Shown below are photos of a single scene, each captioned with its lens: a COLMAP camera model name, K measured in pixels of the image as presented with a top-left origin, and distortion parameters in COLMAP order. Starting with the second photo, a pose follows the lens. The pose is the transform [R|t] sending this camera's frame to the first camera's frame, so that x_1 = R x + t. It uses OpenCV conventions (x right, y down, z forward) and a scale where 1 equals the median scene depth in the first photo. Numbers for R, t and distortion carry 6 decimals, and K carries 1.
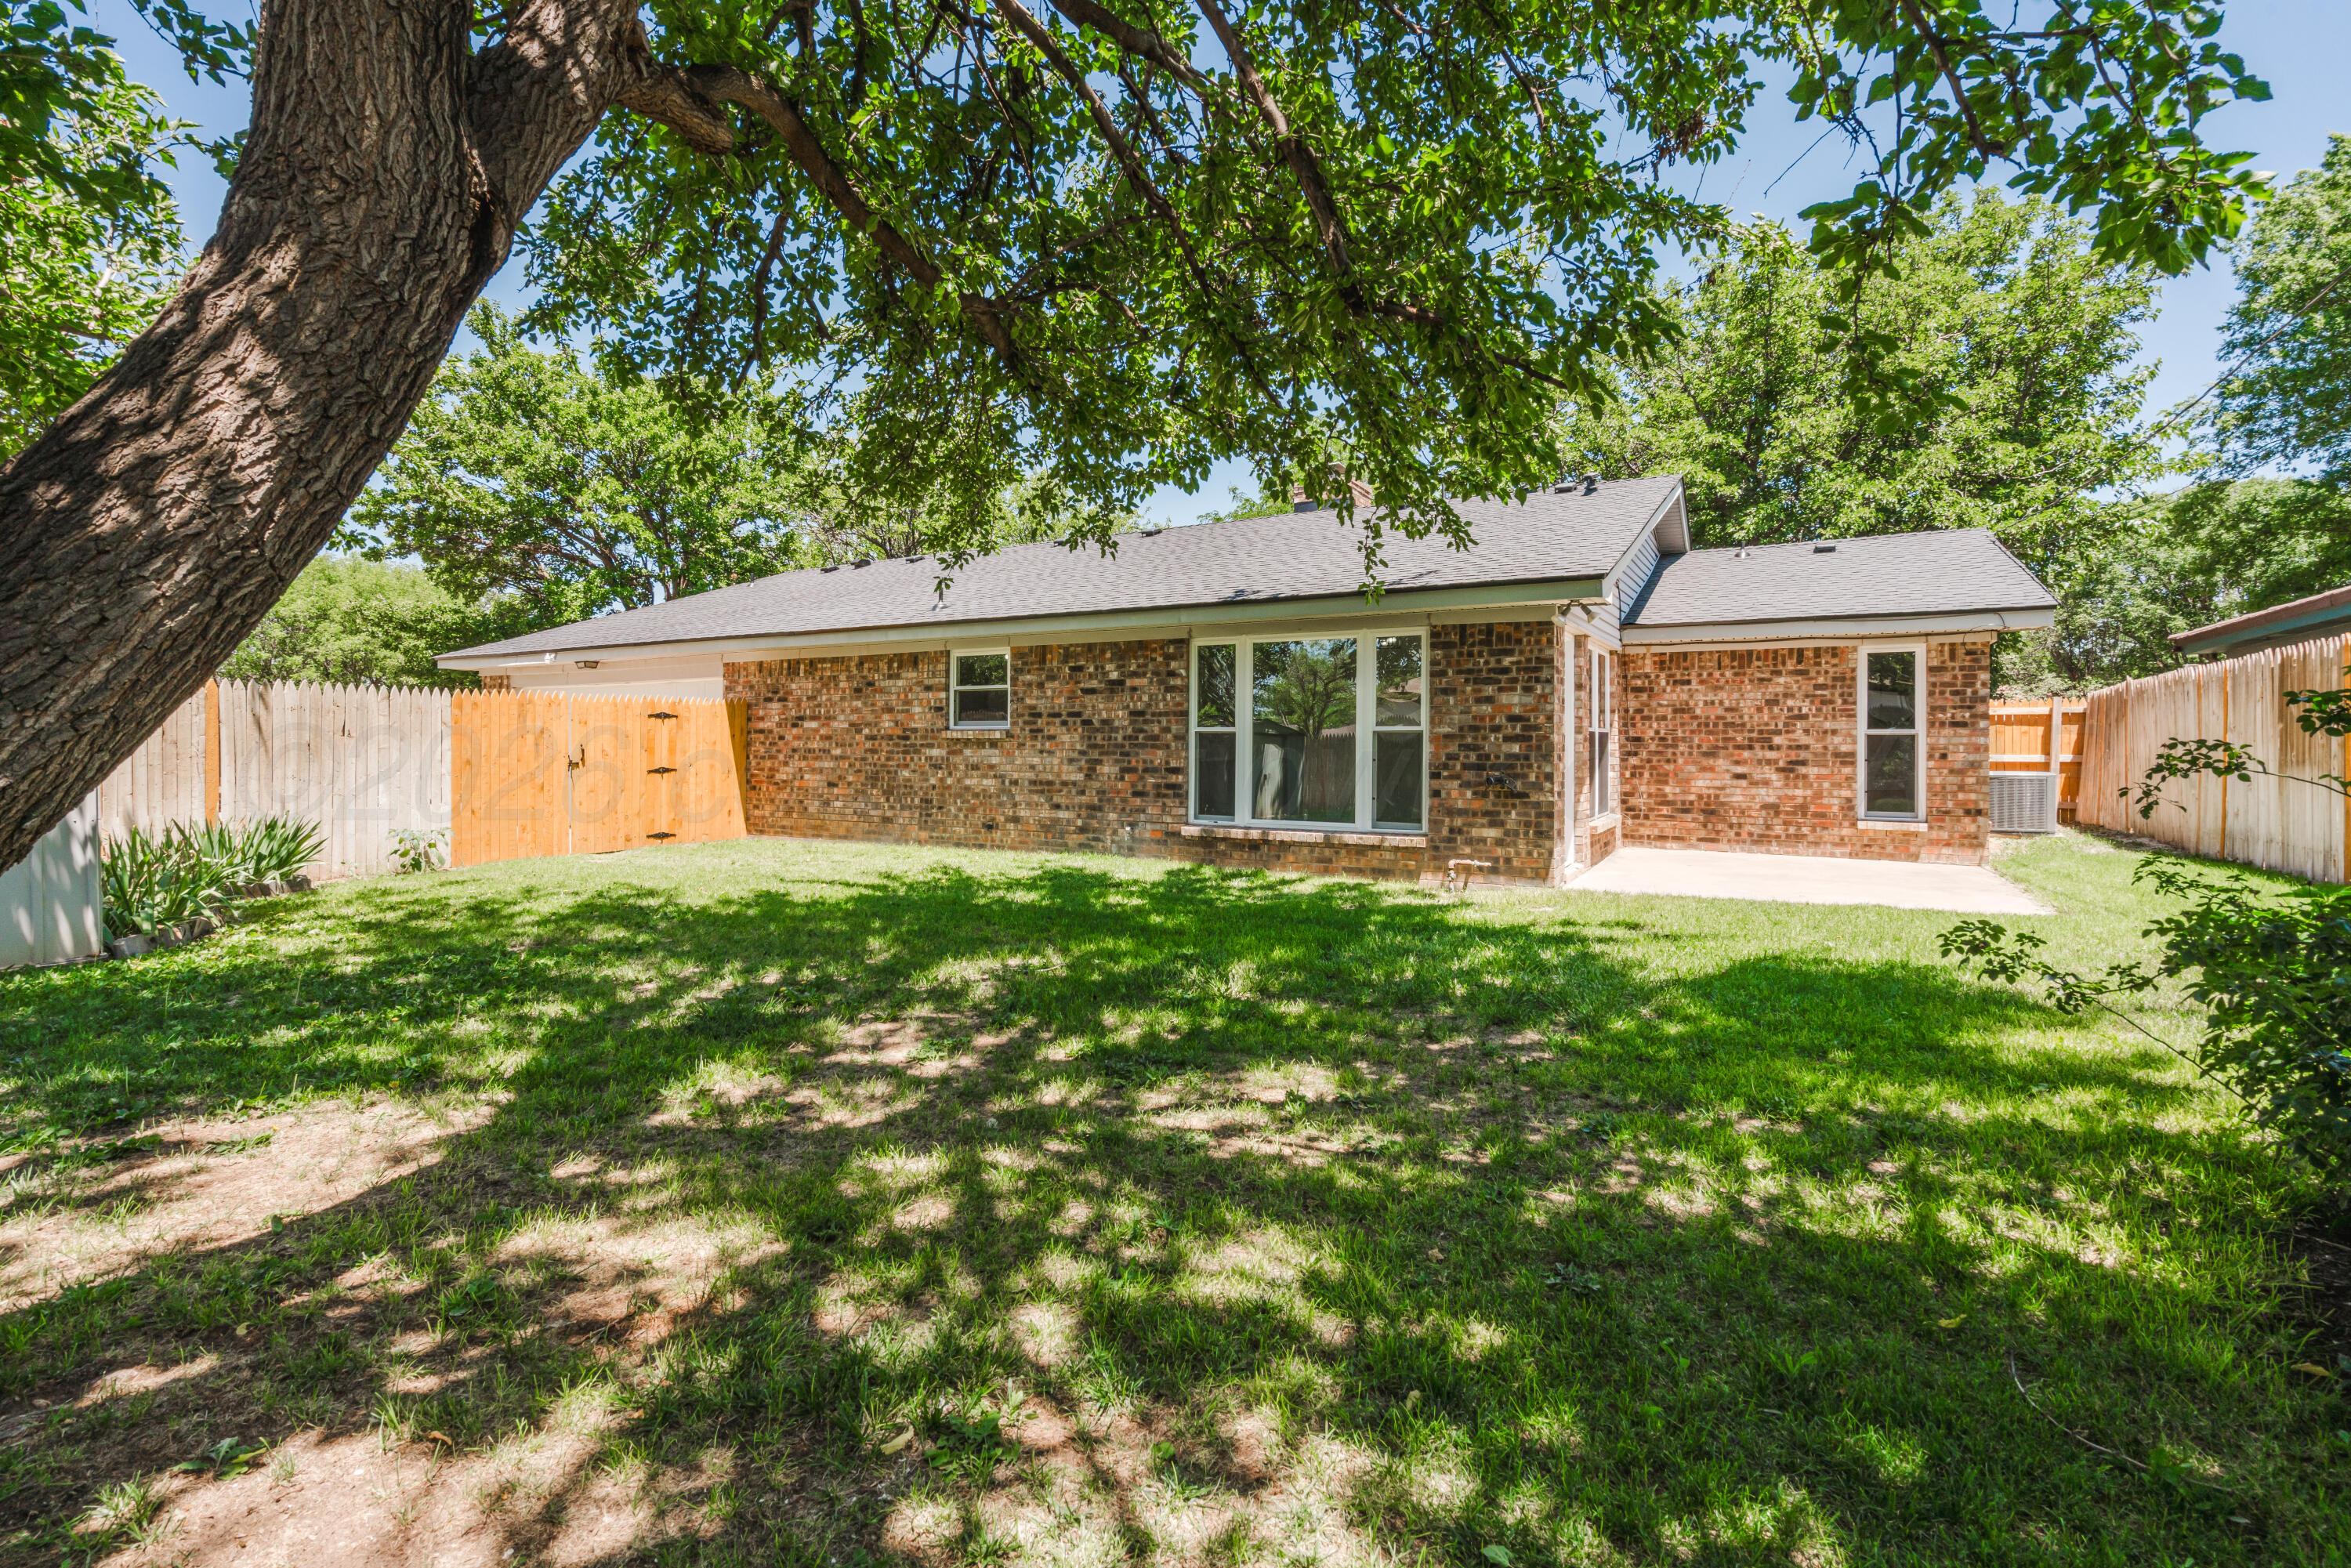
lens RADIAL K [[1061.6, 0, 1175.8], [0, 1061.6, 731.8], [0, 0, 1]] dist [-0.005881, 0.002433]
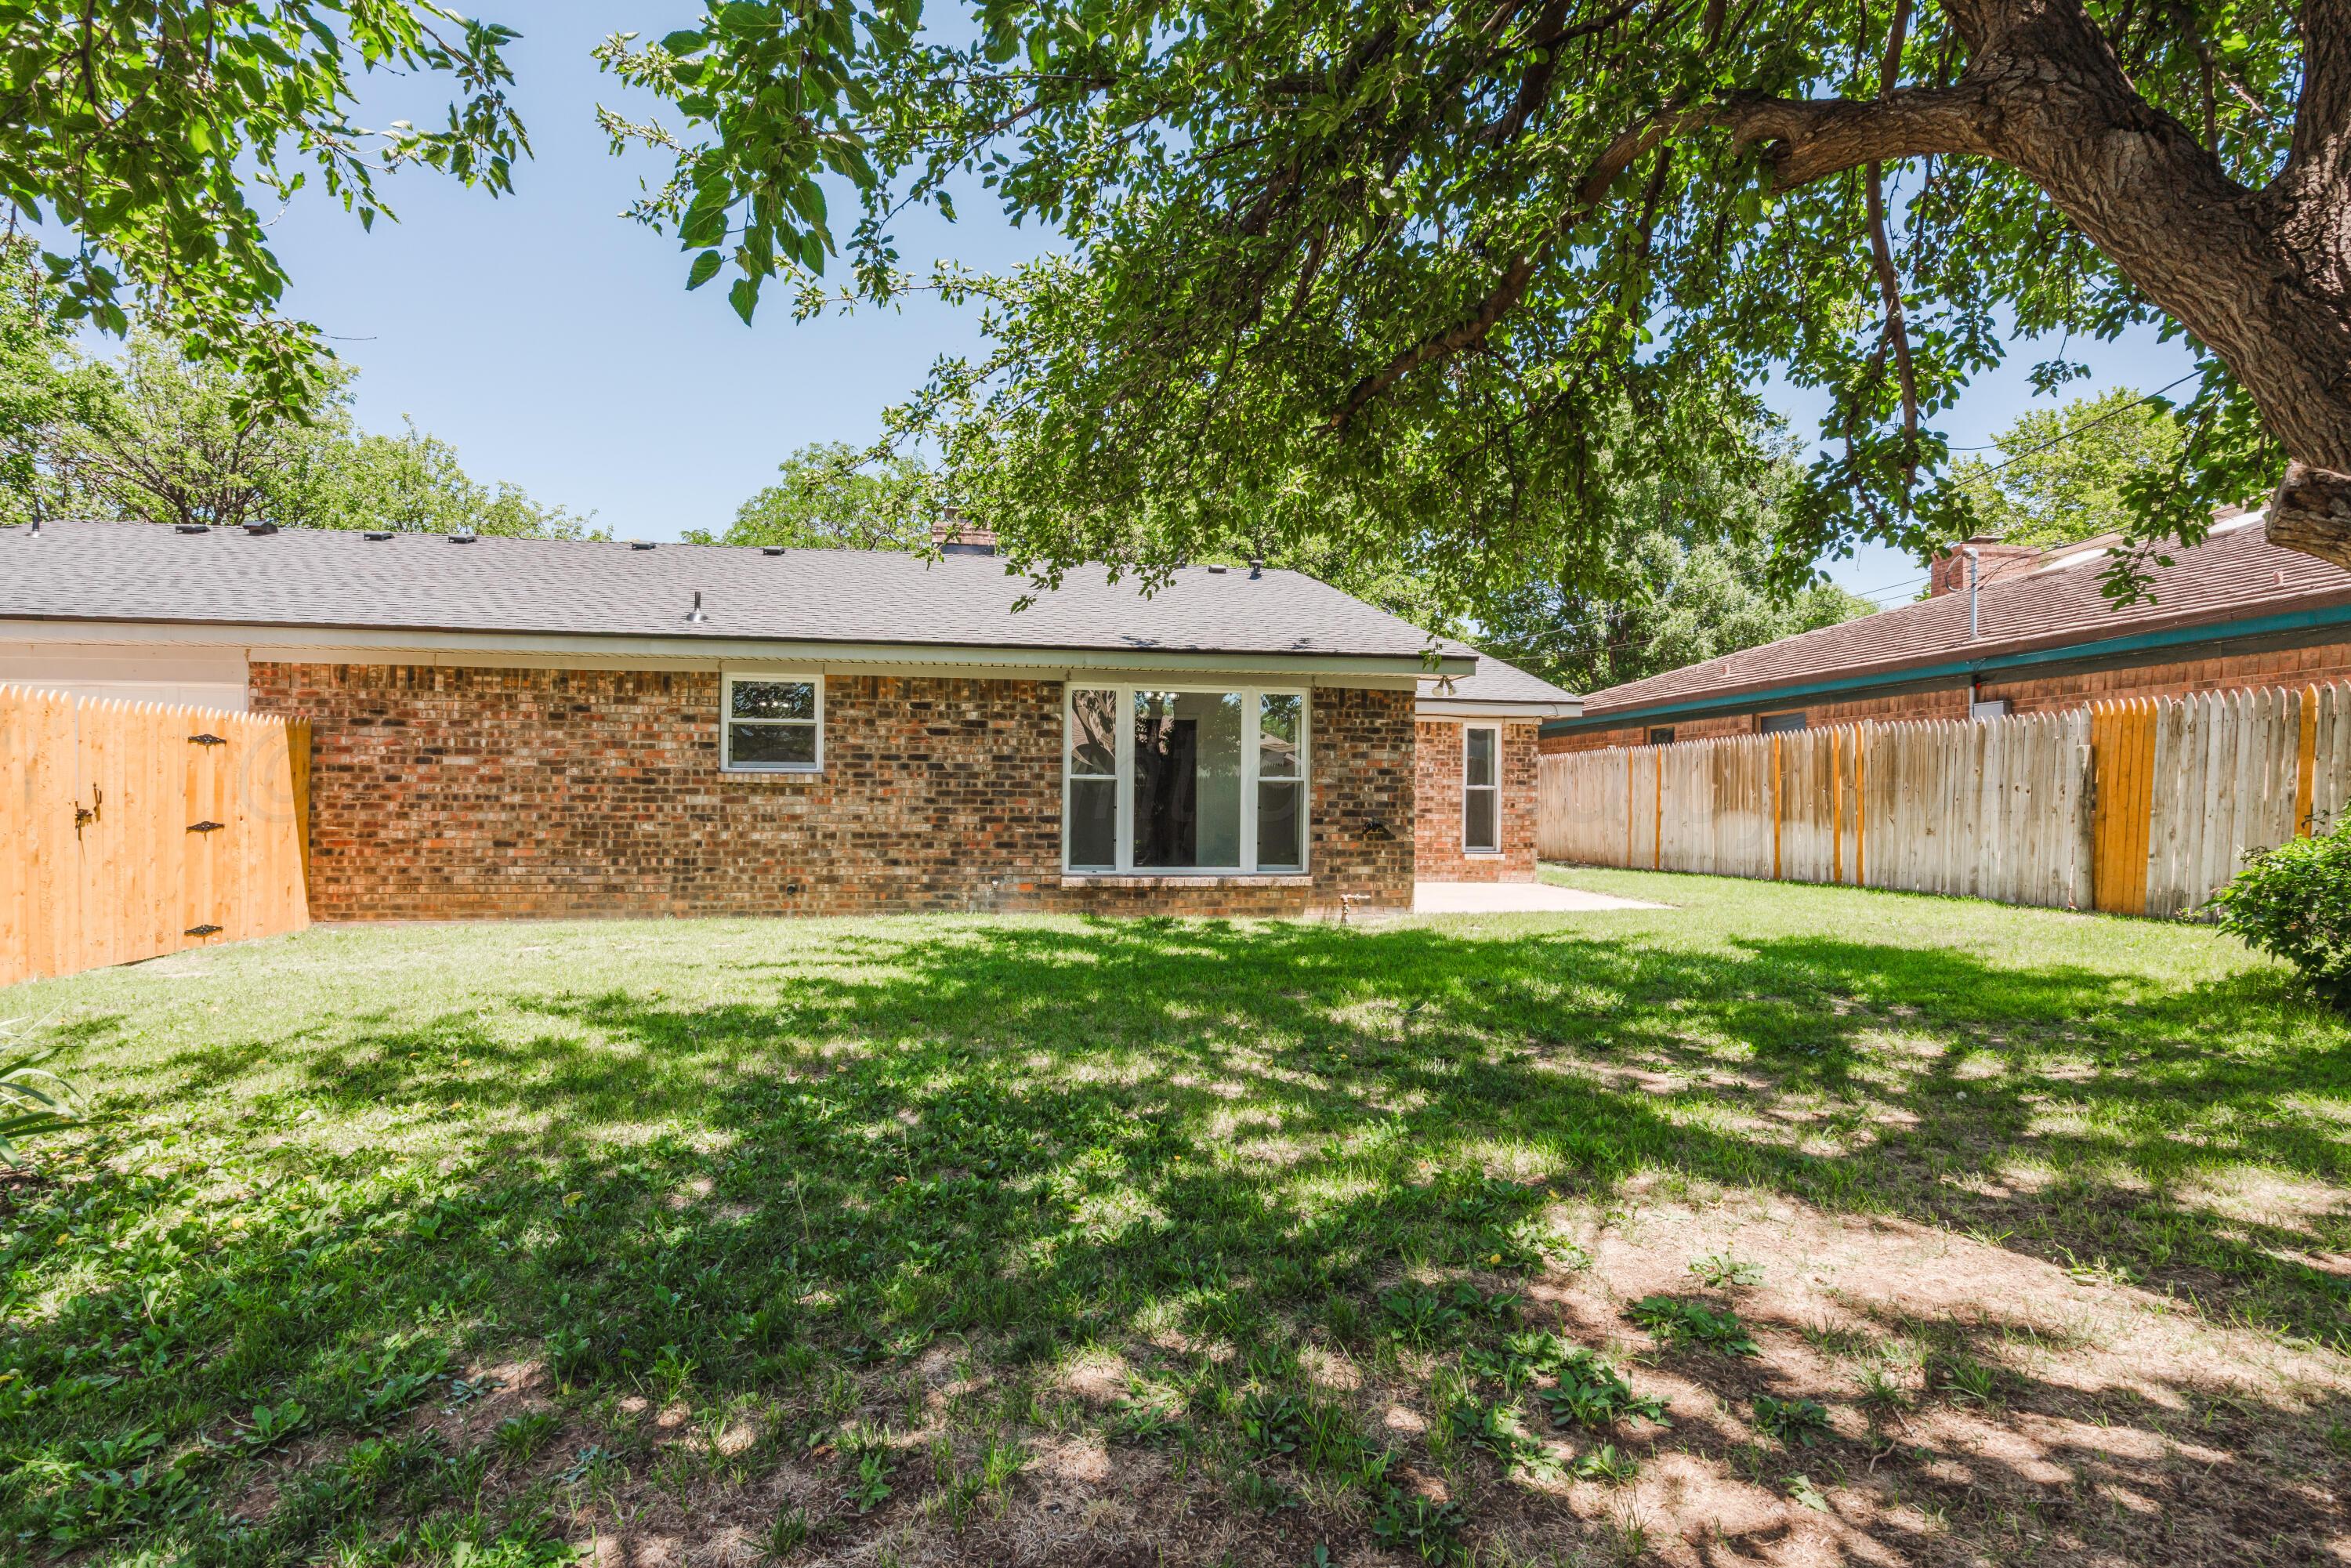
lens RADIAL K [[1061.6, 0, 1163.2], [0, 1061.6, 796.5], [0, 0, 1]] dist [-0.005881, 0.002433]
pose [[0.791197, 0.006126, 0.611531, -0.479272], [-0.012404, 0.999905, 0.006032, 0.008596], [-0.611436, -0.012358, 0.791197, 0.177265]]
